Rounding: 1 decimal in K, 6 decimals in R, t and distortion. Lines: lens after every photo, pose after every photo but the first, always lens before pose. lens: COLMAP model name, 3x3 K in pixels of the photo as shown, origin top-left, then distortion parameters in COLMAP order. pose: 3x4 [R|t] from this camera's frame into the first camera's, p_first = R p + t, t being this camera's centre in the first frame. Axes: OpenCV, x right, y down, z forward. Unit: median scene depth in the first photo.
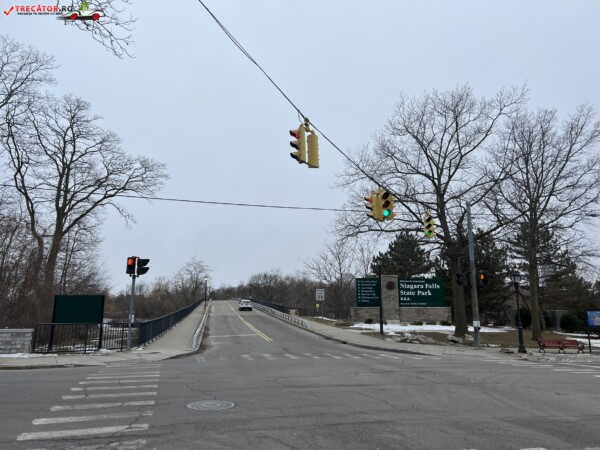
lens RADIAL K [[455.3, 0, 300.4], [0, 455.3, 223.5], [0, 0, 1]] dist [0.081709, 0.000691]
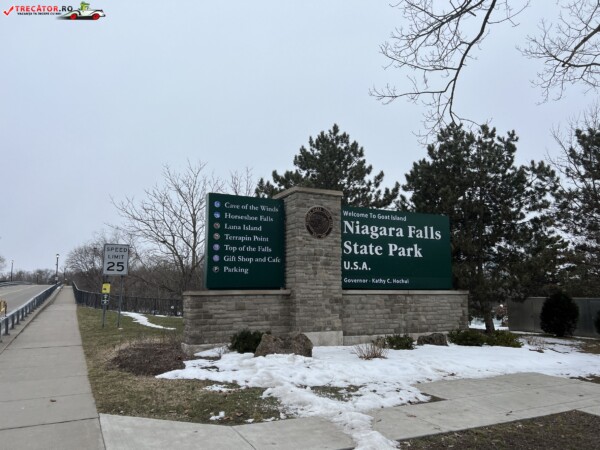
lens RADIAL K [[455.3, 0, 300.3], [0, 455.3, 223.6], [0, 0, 1]] dist [0.081709, 0.000691]
pose [[0.960901, 0.046226, 0.273007, 0.098025], [-0.055171, 0.998159, 0.025176, 0.127478], [-0.271341, -0.039254, 0.961683, 0.692780]]
